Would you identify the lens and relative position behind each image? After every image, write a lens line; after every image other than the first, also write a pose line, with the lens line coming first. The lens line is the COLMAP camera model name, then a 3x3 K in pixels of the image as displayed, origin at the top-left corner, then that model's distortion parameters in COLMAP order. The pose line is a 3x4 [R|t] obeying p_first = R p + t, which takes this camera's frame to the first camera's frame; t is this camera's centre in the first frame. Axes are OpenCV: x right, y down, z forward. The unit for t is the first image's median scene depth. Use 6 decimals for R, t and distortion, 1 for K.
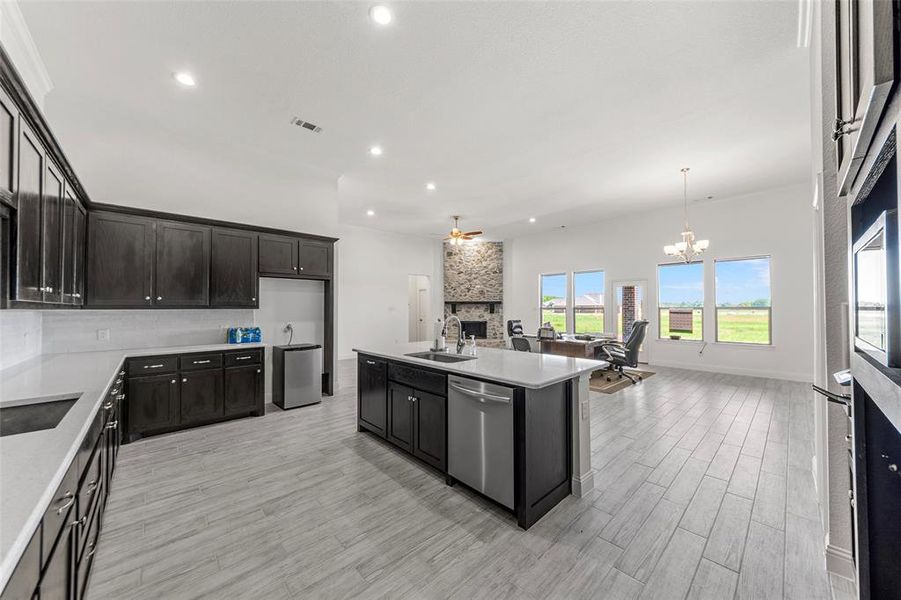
lens RADIAL K [[325.6, 0, 450.2], [0, 325.6, 301.3], [0, 0, 1]] dist [0.003495, -0.000227]
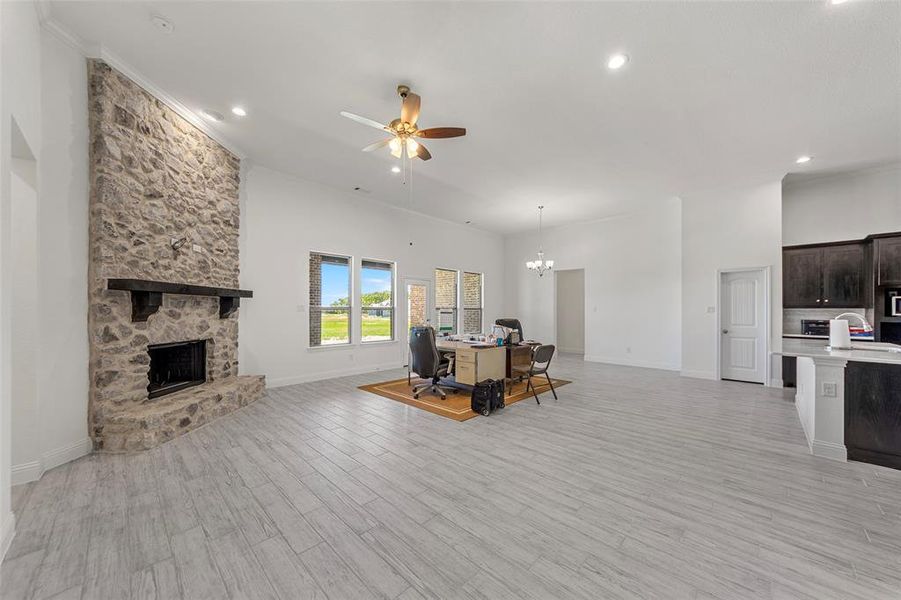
lens RADIAL K [[325.6, 0, 449.8], [0, 325.6, 308.0], [0, 0, 1]] dist [0.003495, -0.000227]
pose [[-0.053959, 0.008810, 0.998504, -0.308694], [-0.023905, 0.999663, -0.010112, 0.020921], [-0.998257, -0.024414, -0.053730, 0.727140]]
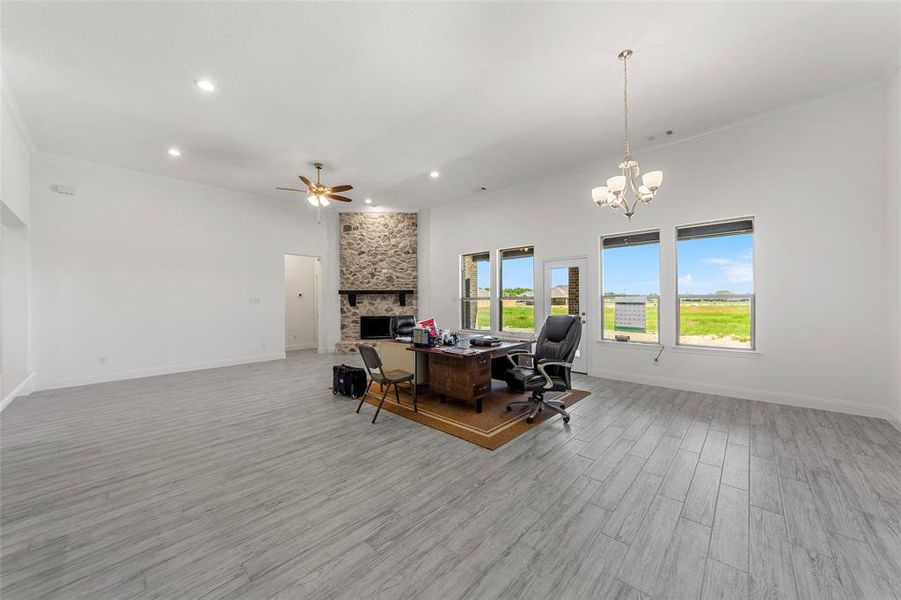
lens RADIAL K [[325.6, 0, 452.3], [0, 325.6, 297.7], [0, 0, 1]] dist [0.003495, -0.000227]
pose [[0.997374, -0.004093, 0.072310, 0.188219], [0.003315, 0.999935, 0.010884, 0.009619], [-0.072350, -0.010615, 0.997323, 0.224304]]
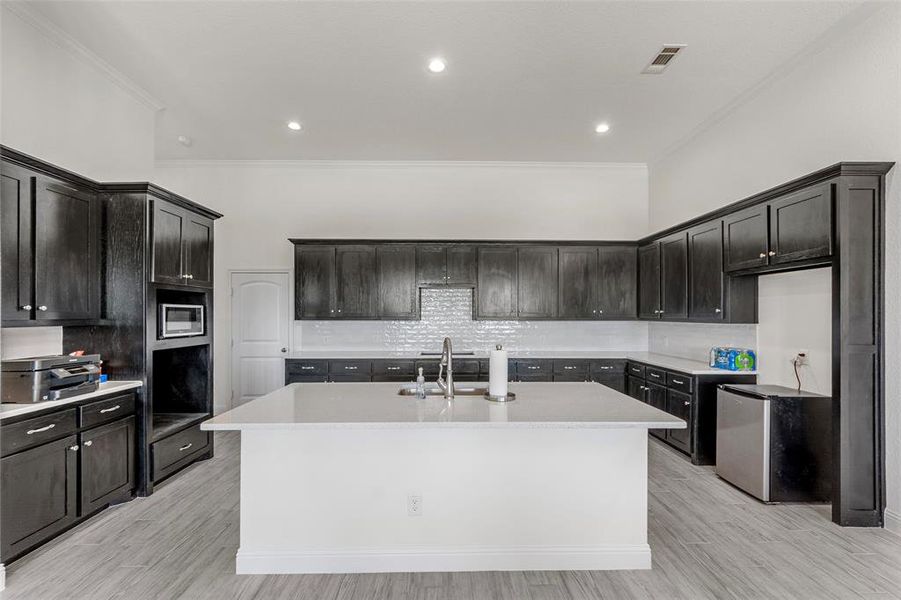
lens RADIAL K [[357.7, 0, 452.2], [0, 357.7, 314.7], [0, 0, 1]] dist [-0.002125, -0.000200]
pose [[-0.681748, 0.002144, -0.731584, 0.156212], [0.016236, 0.999794, -0.012199, 0.001968], [0.731407, -0.020195, -0.681642, 0.454552]]
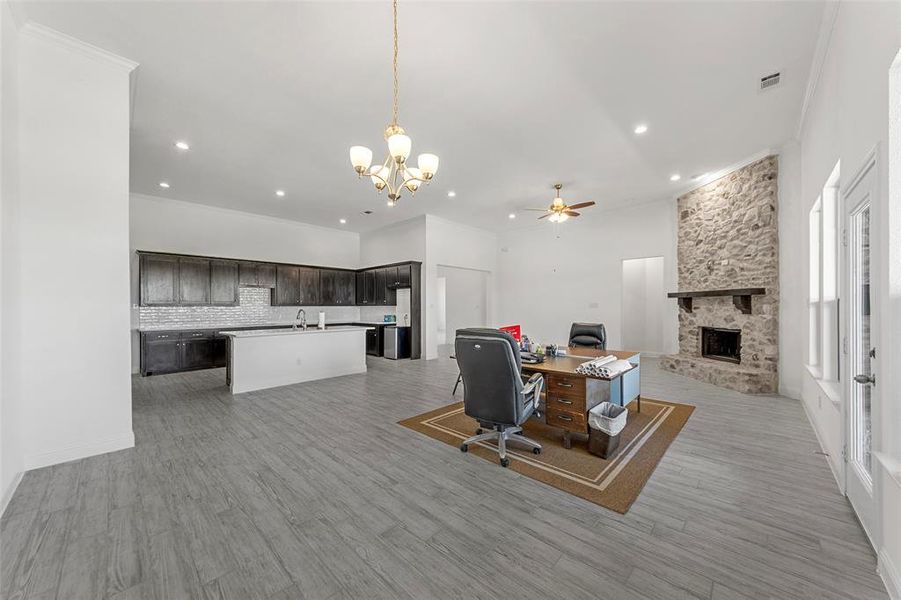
lens RADIAL K [[325.6, 0, 445.7], [0, 325.6, 305.8], [0, 0, 1]] dist [0.003495, -0.000227]
pose [[0.044839, -0.003475, -0.998988, 0.590790], [0.023459, 0.999722, -0.002425, 0.015594], [0.998719, -0.023327, 0.044908, 0.527591]]
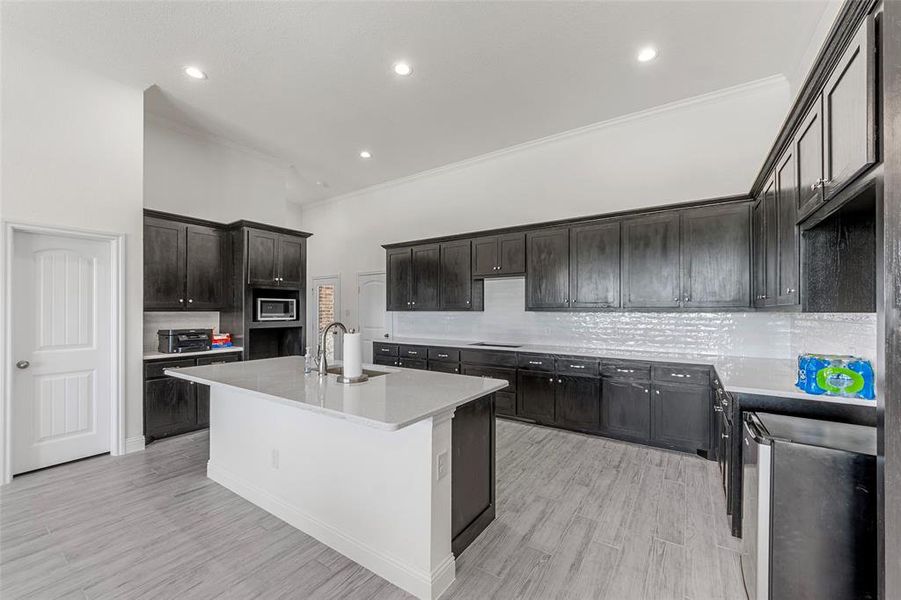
lens RADIAL K [[347.2, 0, 452.1], [0, 347.2, 305.9], [0, 0, 1]] dist [0.003426, 0.000675]
pose [[-0.972604, -0.000573, -0.232468, -0.021391], [0.007482, 0.999402, -0.033769, 0.011233], [0.232348, -0.034583, -0.972018, 0.550867]]
